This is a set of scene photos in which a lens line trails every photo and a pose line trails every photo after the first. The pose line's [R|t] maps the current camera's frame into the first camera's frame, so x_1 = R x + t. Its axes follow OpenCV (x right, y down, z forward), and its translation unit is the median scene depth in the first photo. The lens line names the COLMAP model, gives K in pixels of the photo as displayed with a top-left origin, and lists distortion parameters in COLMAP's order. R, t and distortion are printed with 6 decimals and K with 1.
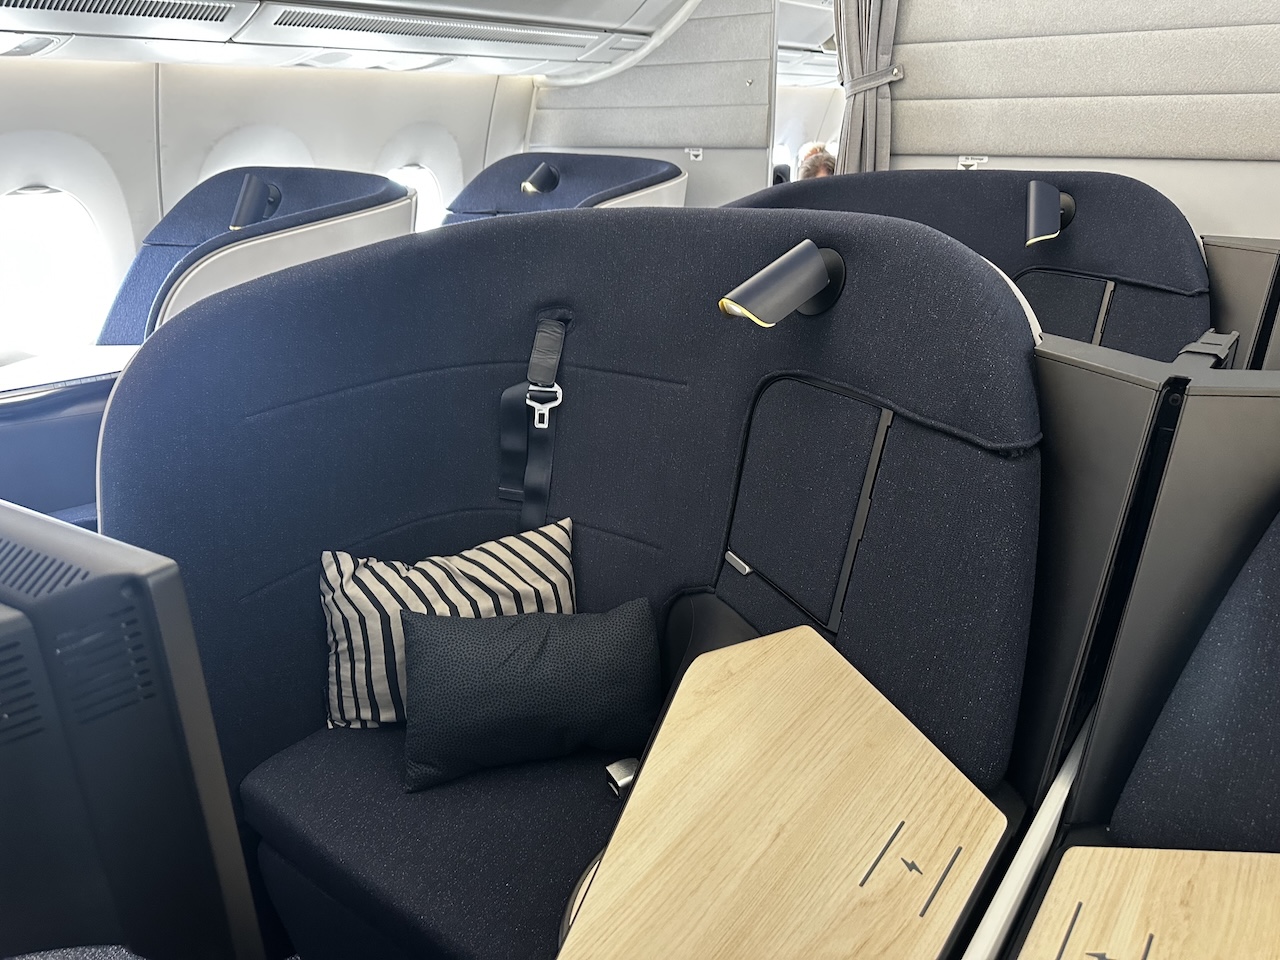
lens RADIAL K [[905.1, 0, 631.2], [0, 905.1, 488.0], [0, 0, 1]] dist [0.070824, -0.092653]
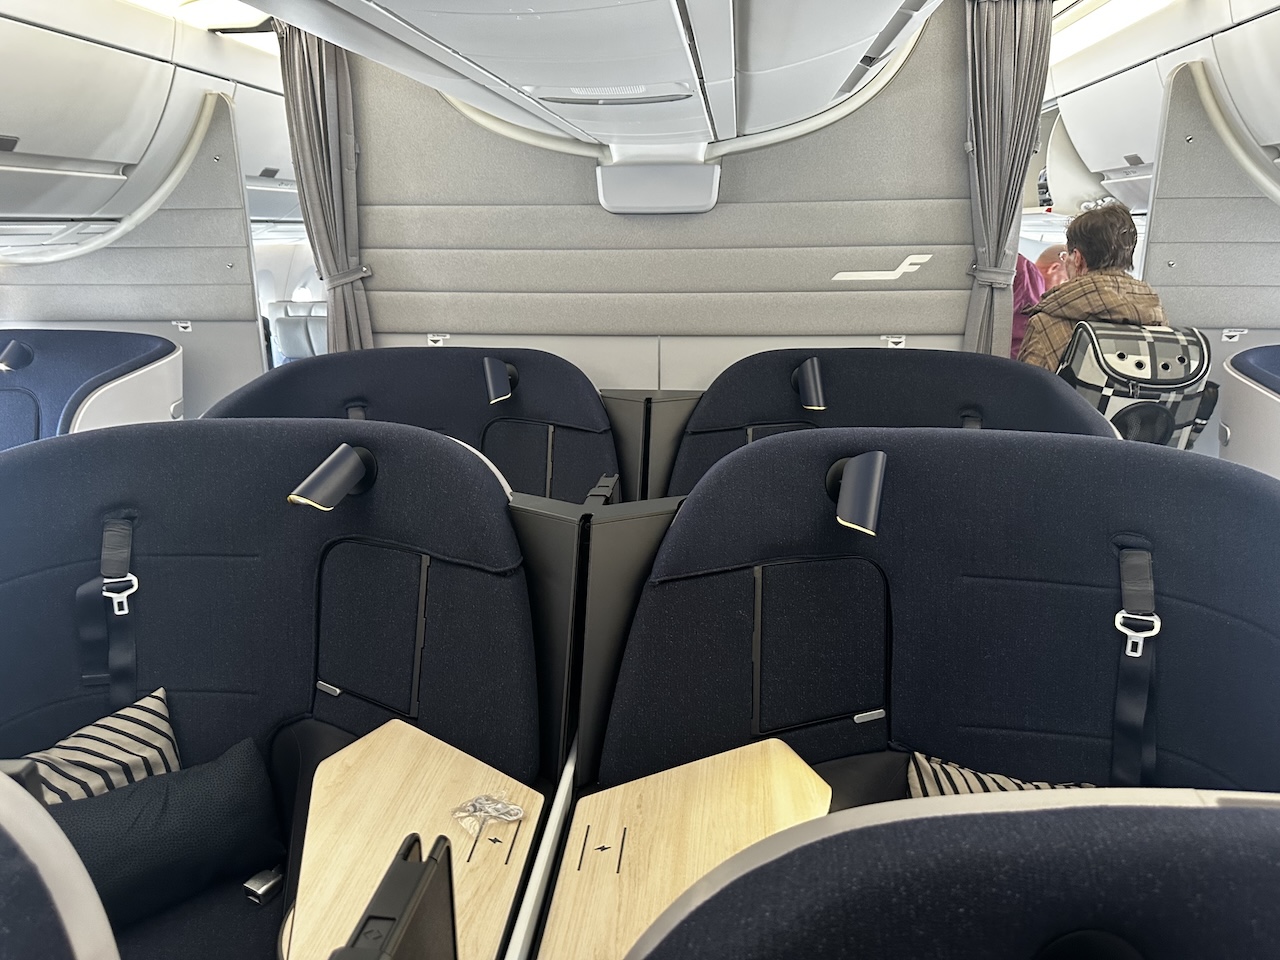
lens RADIAL K [[905.1, 0, 631.2], [0, 905.1, 488.0], [0, 0, 1]] dist [0.070824, -0.092653]
pose [[0.850466, -0.133404, 0.508833, -0.120223], [0.192746, 0.979062, -0.065469, -0.023681], [-0.489445, 0.153755, 0.858372, -0.314533]]
